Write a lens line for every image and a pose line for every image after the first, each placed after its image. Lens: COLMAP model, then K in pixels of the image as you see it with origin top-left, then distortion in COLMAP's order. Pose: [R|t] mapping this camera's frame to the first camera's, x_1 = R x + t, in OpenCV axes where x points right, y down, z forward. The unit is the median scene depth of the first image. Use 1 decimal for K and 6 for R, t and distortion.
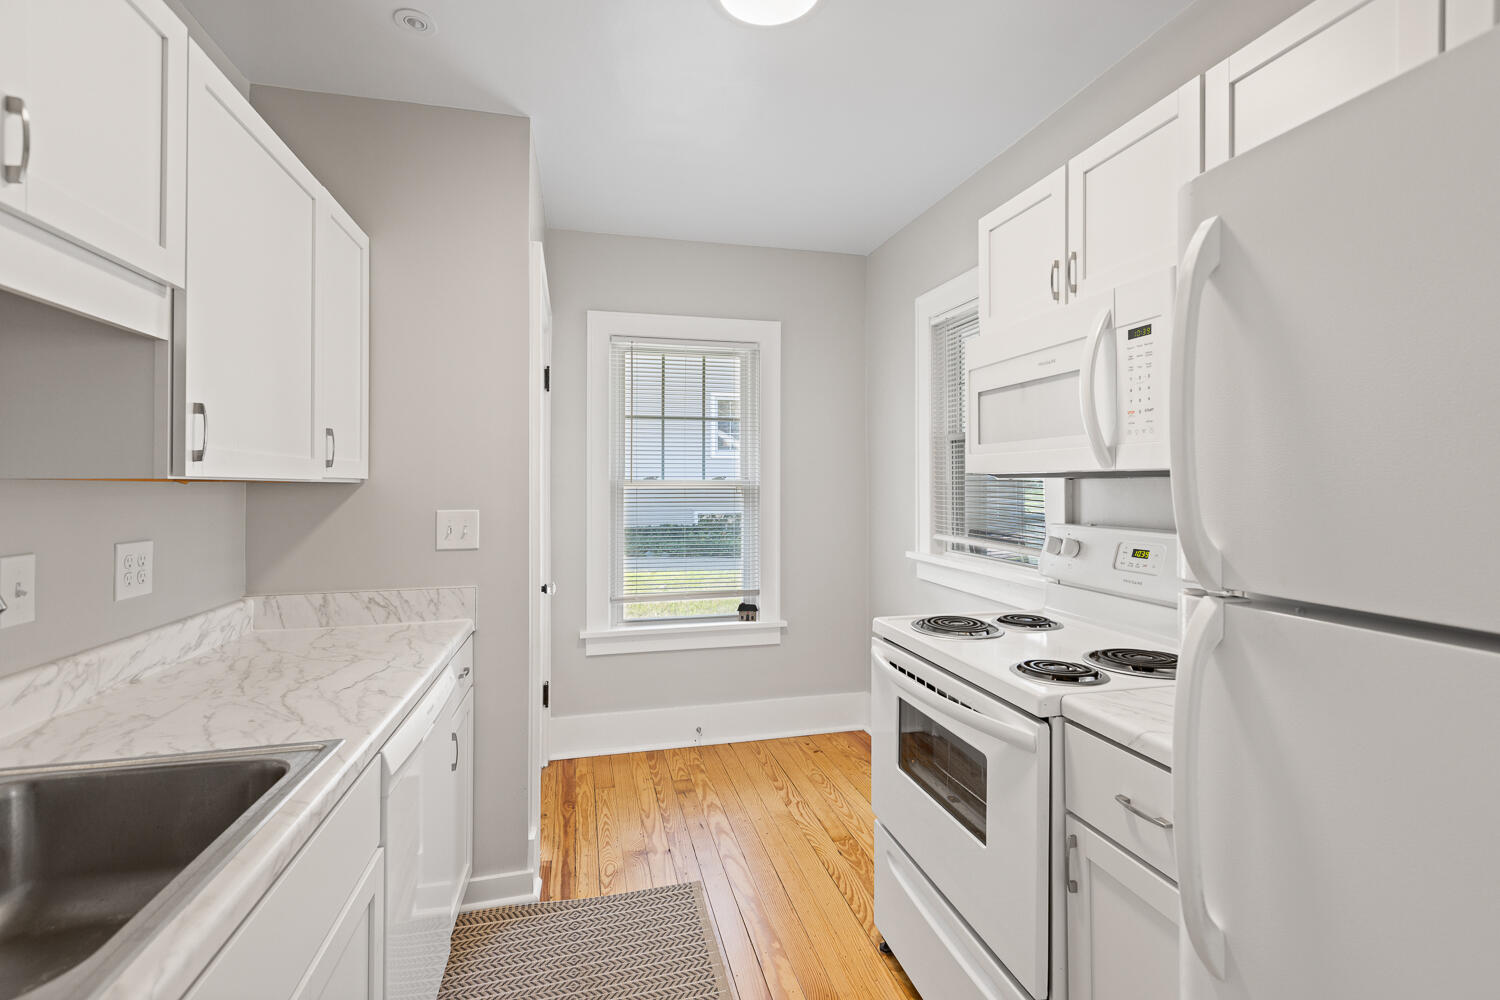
lens RADIAL K [[679.4, 0, 751.7], [0, 679.4, 473.3], [0, 0, 1]] dist [0.004197, 0.000147]
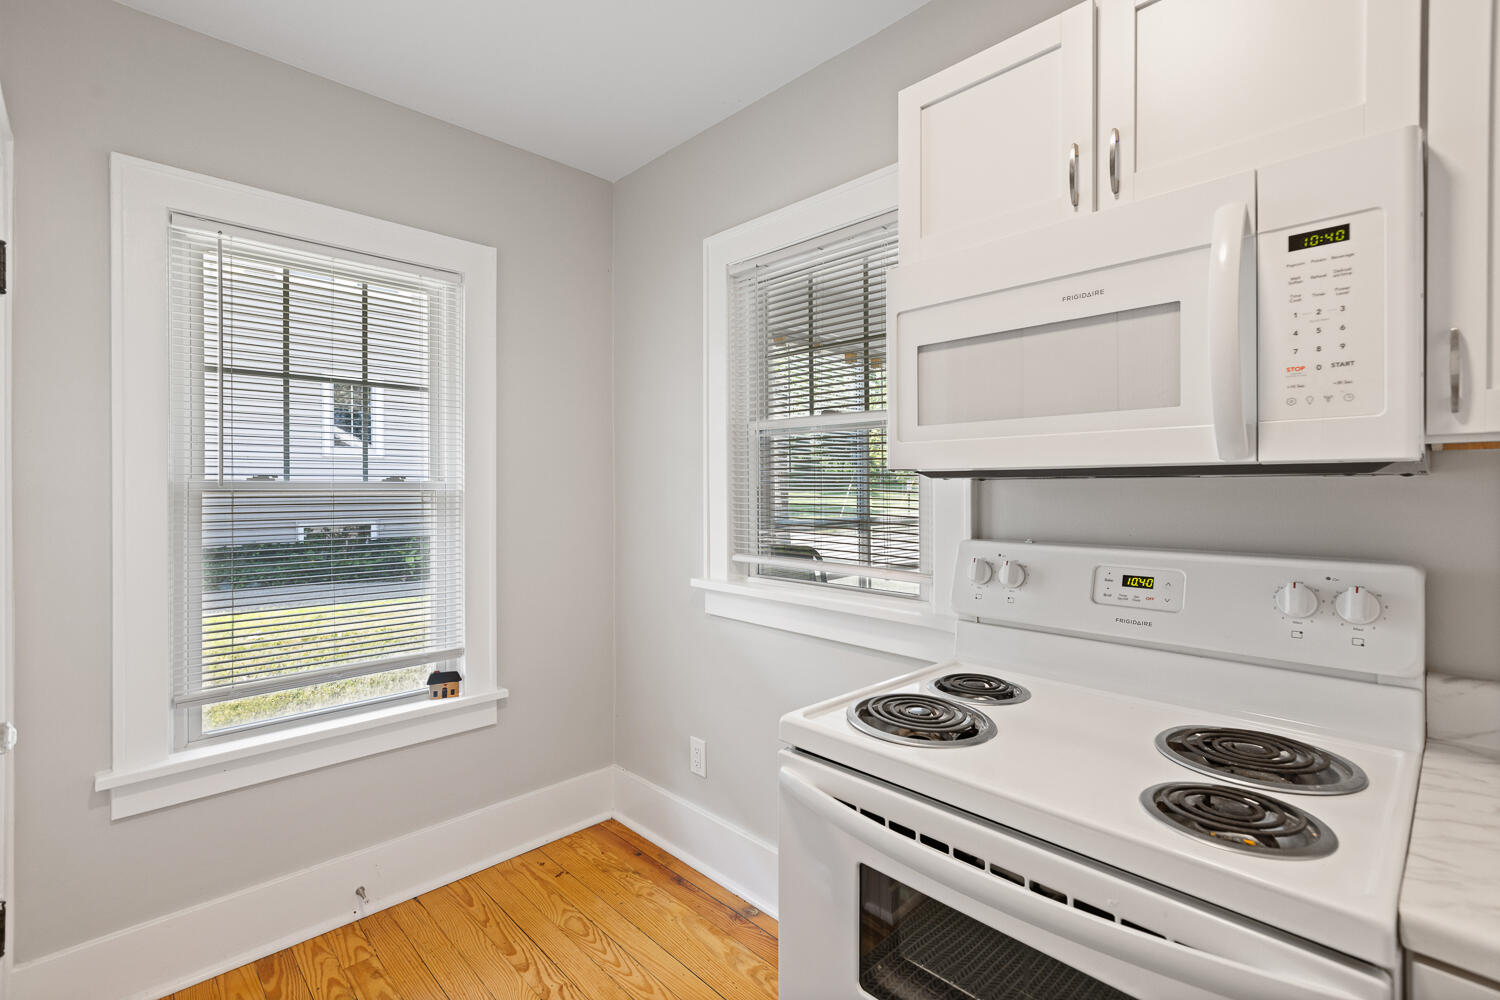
lens RADIAL K [[679.4, 0, 752.3], [0, 679.4, 486.7], [0, 0, 1]] dist [0.004197, 0.000147]
pose [[0.868015, 0.000307, 0.496538, -0.120323], [-0.006410, 0.999923, 0.010588, 0.009492], [-0.496497, -0.012373, 0.867951, 0.473340]]
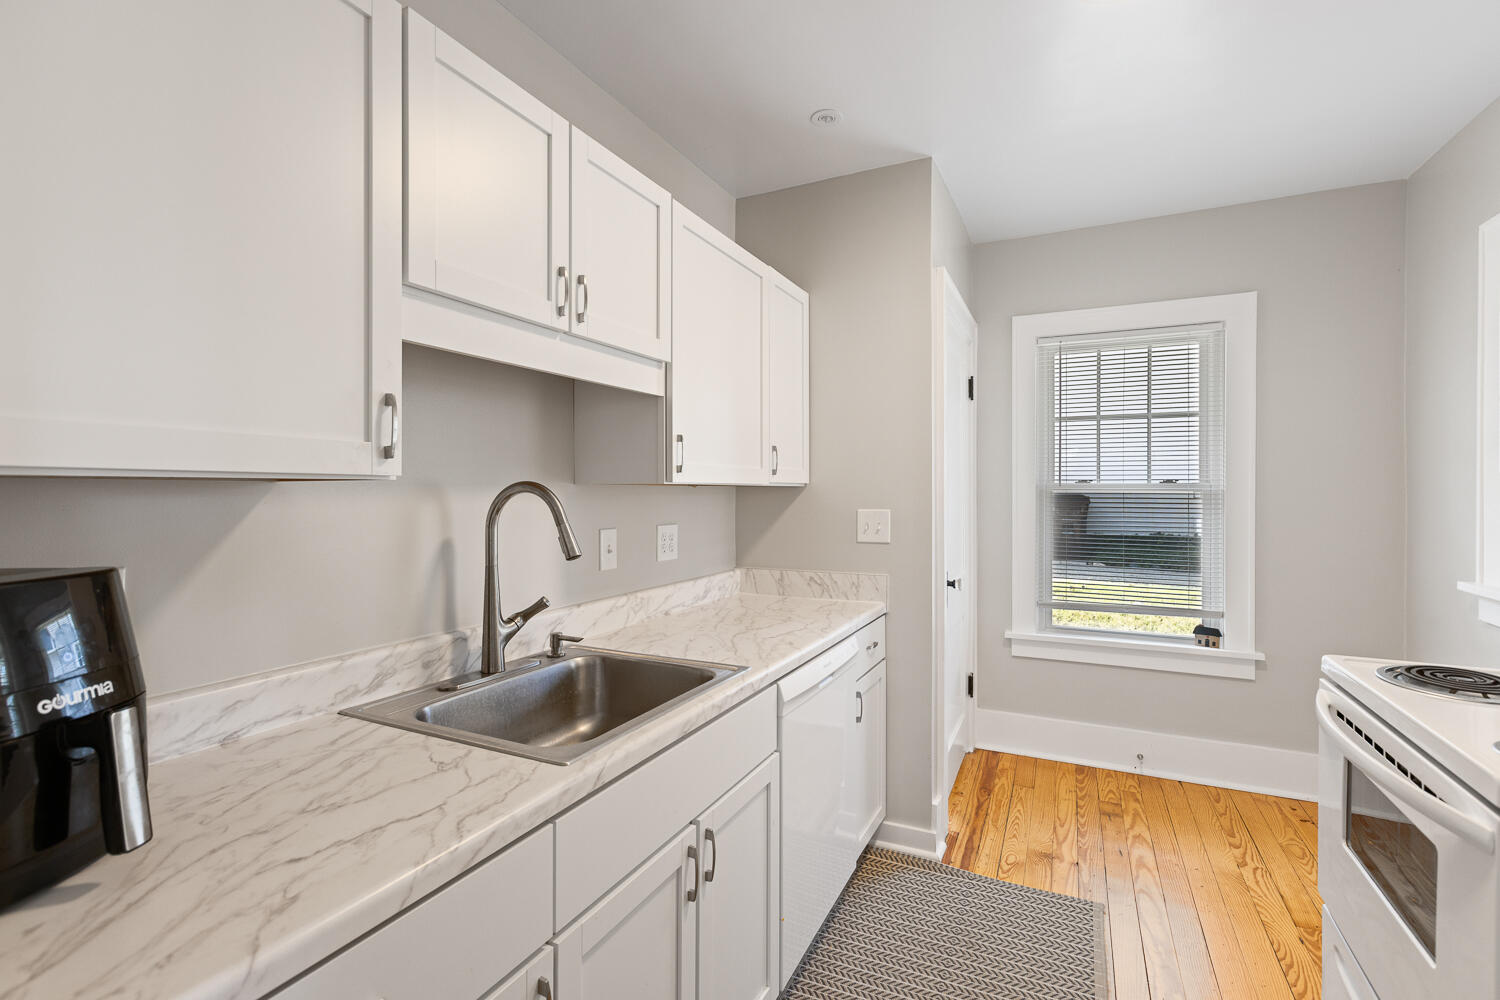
lens RADIAL K [[679.4, 0, 758.3], [0, 679.4, 484.5], [0, 0, 1]] dist [0.004197, 0.000147]
pose [[0.773064, -0.000961, -0.634327, 0.166067], [0.008456, 0.999926, 0.008791, -0.001605], [0.634271, -0.012159, 0.773015, -0.043128]]
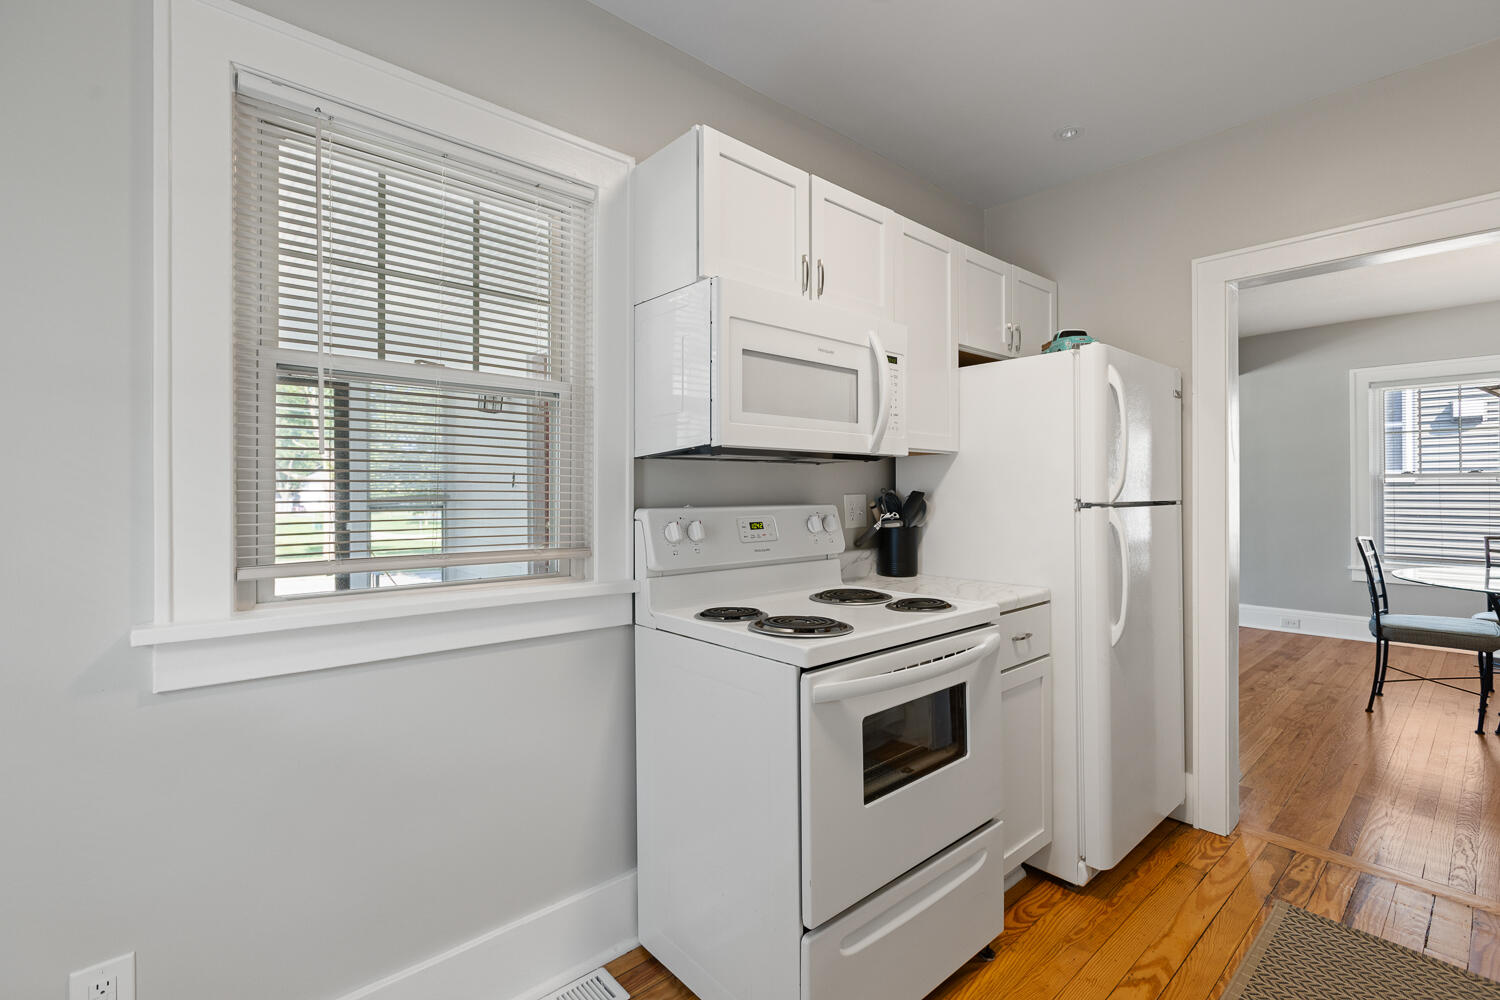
lens RADIAL K [[679.4, 0, 752.1], [0, 679.4, 490.3], [0, 0, 1]] dist [0.004197, 0.000147]
pose [[-0.468262, 0.006521, 0.883566, -0.373216], [-0.009193, 0.999883, -0.012251, 0.059163], [-0.883542, -0.013859, -0.468147, 1.277449]]
